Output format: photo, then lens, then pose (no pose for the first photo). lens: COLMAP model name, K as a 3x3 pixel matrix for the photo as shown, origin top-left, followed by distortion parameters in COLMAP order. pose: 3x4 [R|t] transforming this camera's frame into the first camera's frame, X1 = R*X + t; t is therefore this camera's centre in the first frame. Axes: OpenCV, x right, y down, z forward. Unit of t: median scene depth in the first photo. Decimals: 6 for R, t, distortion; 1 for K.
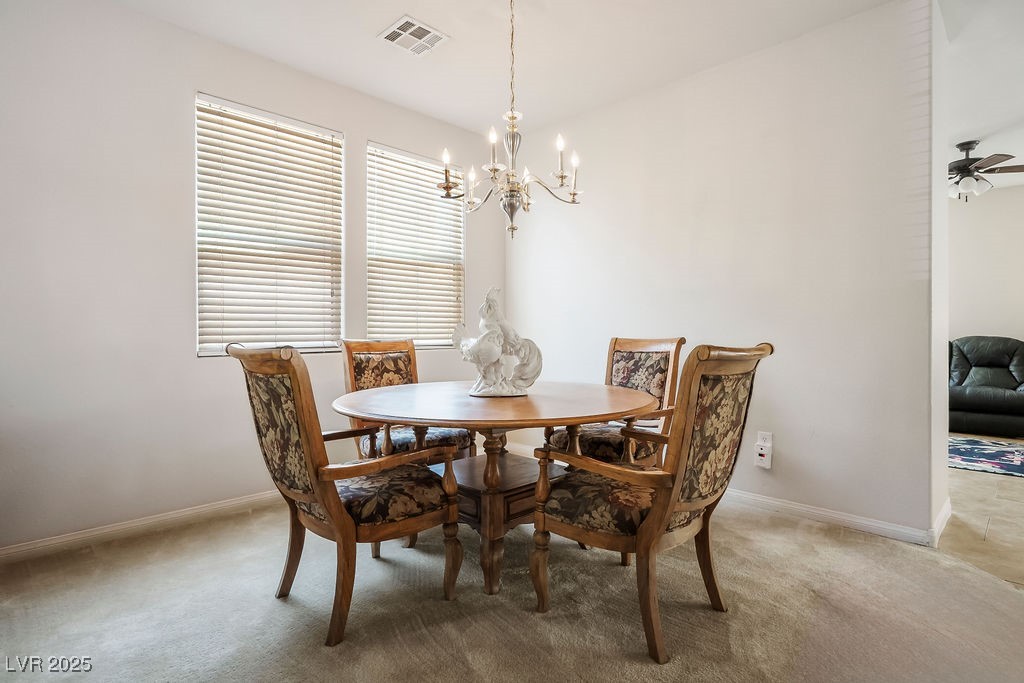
lens RADIAL K [[513.9, 0, 512.9], [0, 513.9, 336.2], [0, 0, 1]] dist [0.000698, -0.000341]
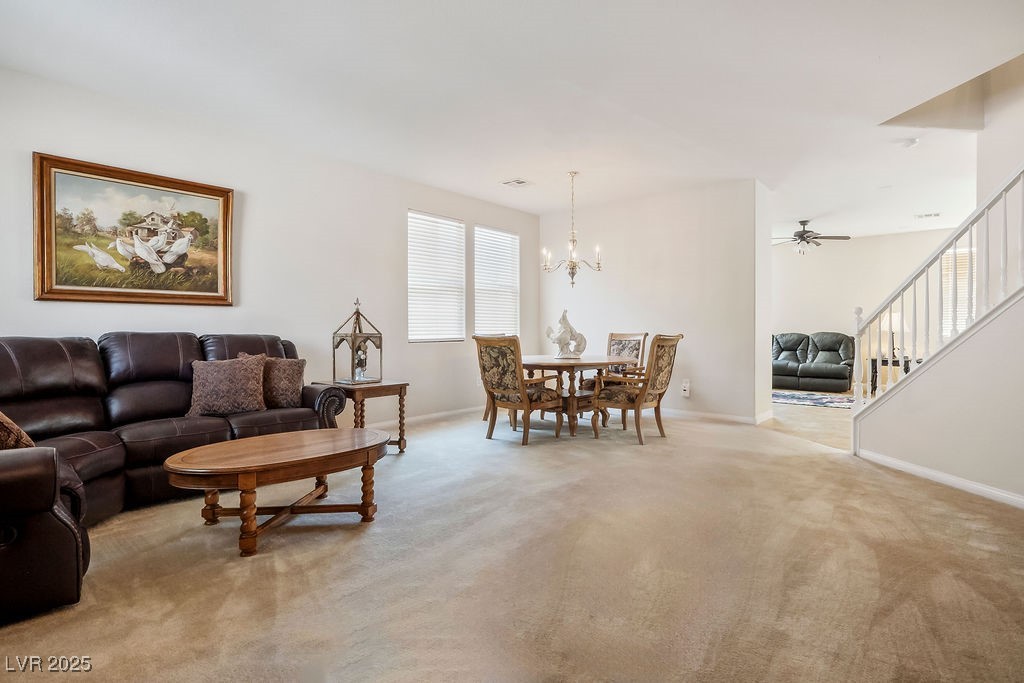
lens RADIAL K [[513.9, 0, 505.1], [0, 513.9, 337.6], [0, 0, 1]] dist [0.000698, -0.000341]
pose [[0.997214, -0.002329, 0.074563, -0.465361], [0.001783, 0.999971, 0.007389, 0.007405], [-0.074579, -0.007236, 0.997189, -1.202361]]
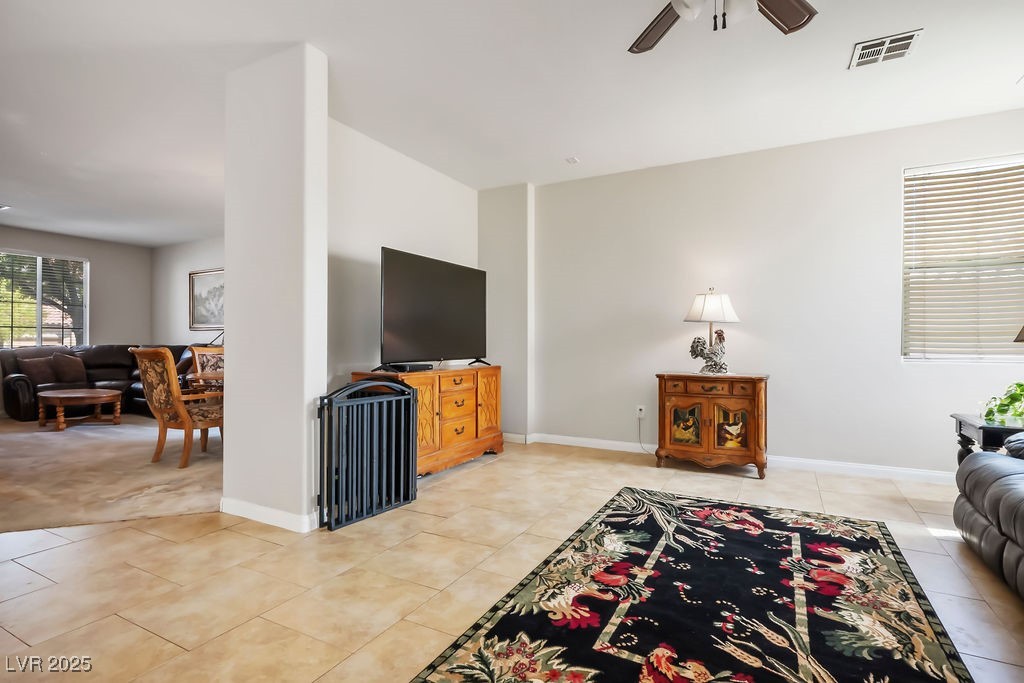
lens RADIAL K [[513.9, 0, 505.8], [0, 513.9, 340.0], [0, 0, 1]] dist [0.000698, -0.000341]
pose [[0.278115, -0.005950, -0.960529, 2.201177], [-0.008821, 0.999923, -0.008748, -0.009690], [0.960507, 0.010906, 0.278041, 1.263960]]
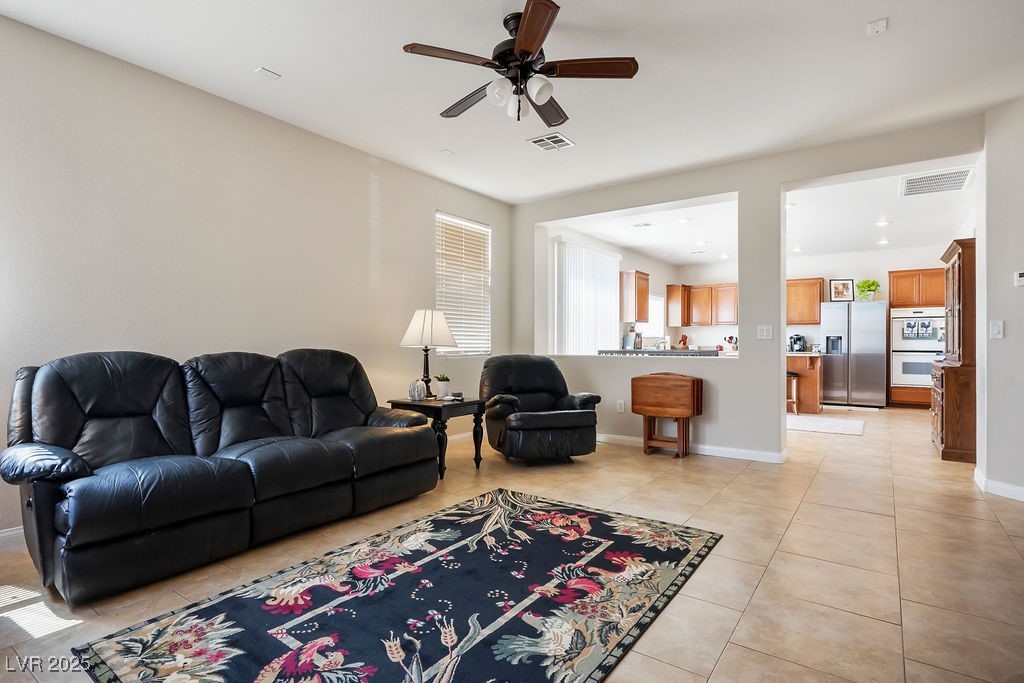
lens RADIAL K [[513.9, 0, 508.6], [0, 513.9, 337.6], [0, 0, 1]] dist [0.000698, -0.000341]
pose [[-0.151977, 0.008824, 0.988345, 0.571510], [0.003817, 0.999958, -0.008340, -0.017872], [-0.988377, 0.002504, -0.152004, 1.938681]]
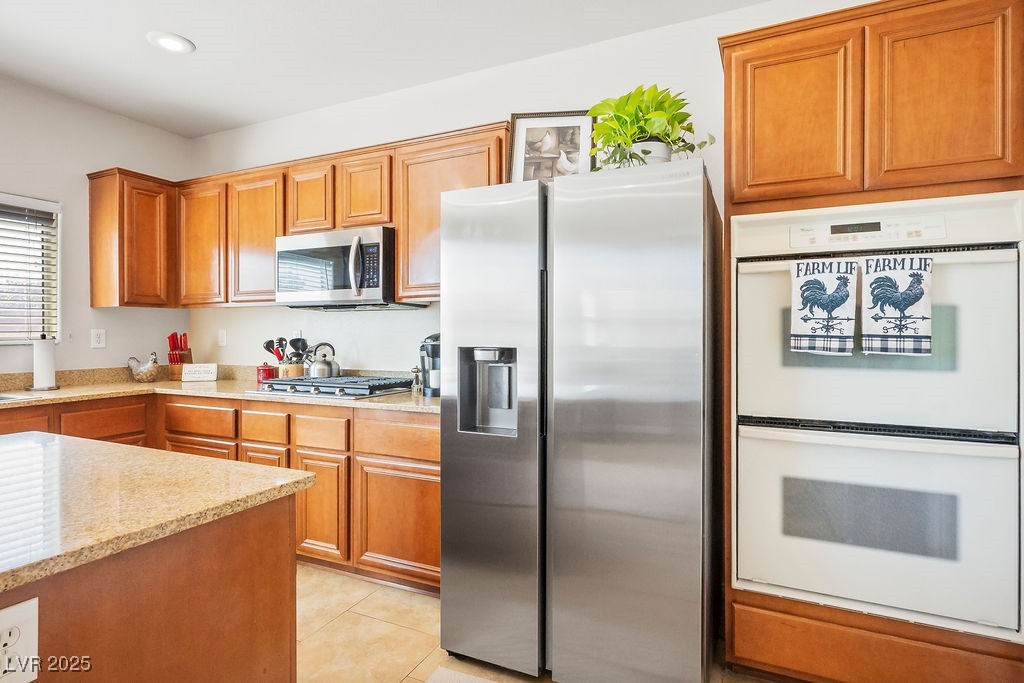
lens RADIAL K [[513.9, 0, 491.0], [0, 513.9, 319.1], [0, 0, 1]] dist [0.000698, -0.000341]
pose [[-0.321570, 0.020417, 0.946666, 2.953678], [0.008922, 0.999788, -0.018532, -0.074556], [-0.946844, 0.002487, -0.321684, -0.503374]]
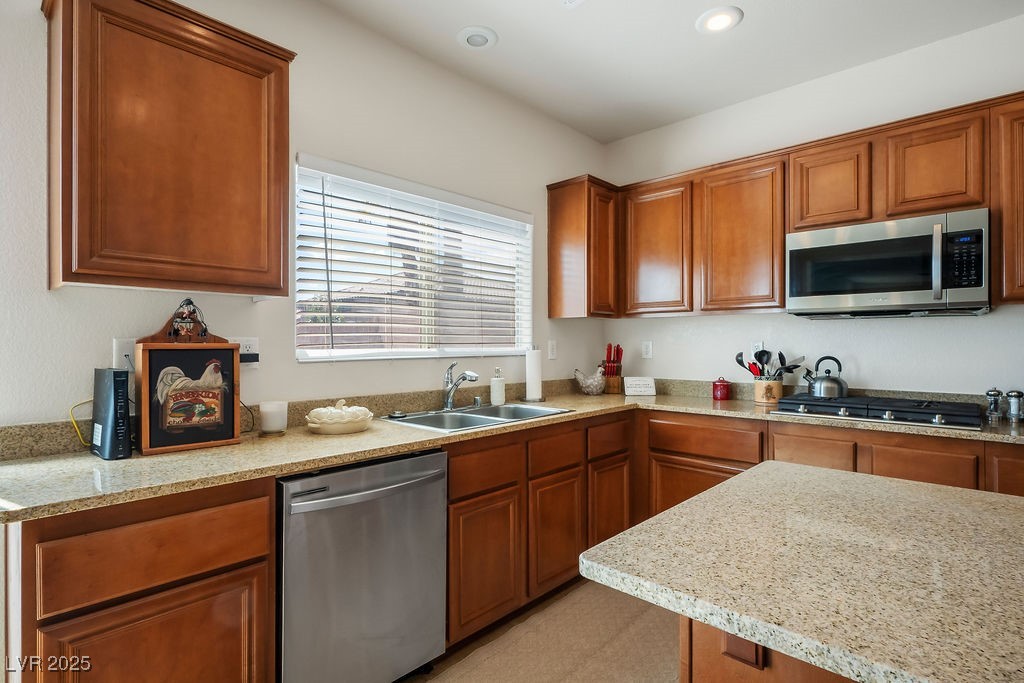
lens RADIAL K [[513.9, 0, 509.5], [0, 513.9, 326.9], [0, 0, 1]] dist [0.000698, -0.000341]
pose [[-0.036029, 0.029475, 0.998916, 3.219562], [0.008090, 0.999541, -0.029202, -0.078497], [-0.999318, 0.007029, -0.036251, 0.171286]]
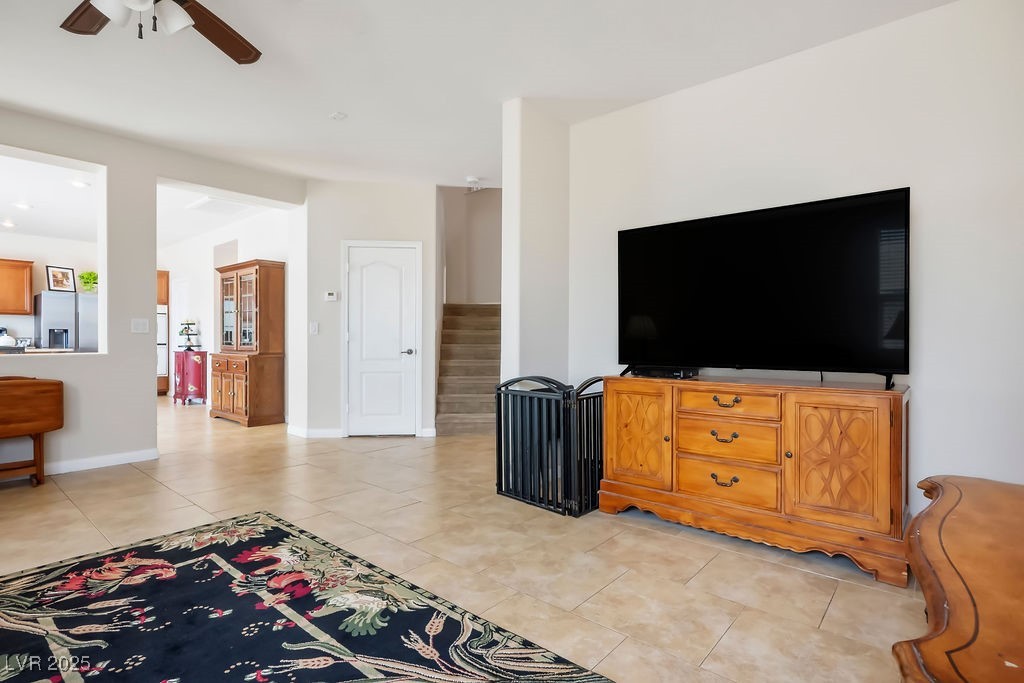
lens RADIAL K [[513.9, 0, 511.6], [0, 513.9, 338.7], [0, 0, 1]] dist [0.000698, -0.000341]
pose [[-0.997900, -0.004269, -0.064634, 1.084807], [-0.004675, 0.999970, 0.006130, -0.021112], [0.064606, 0.006420, -0.997890, 2.564489]]
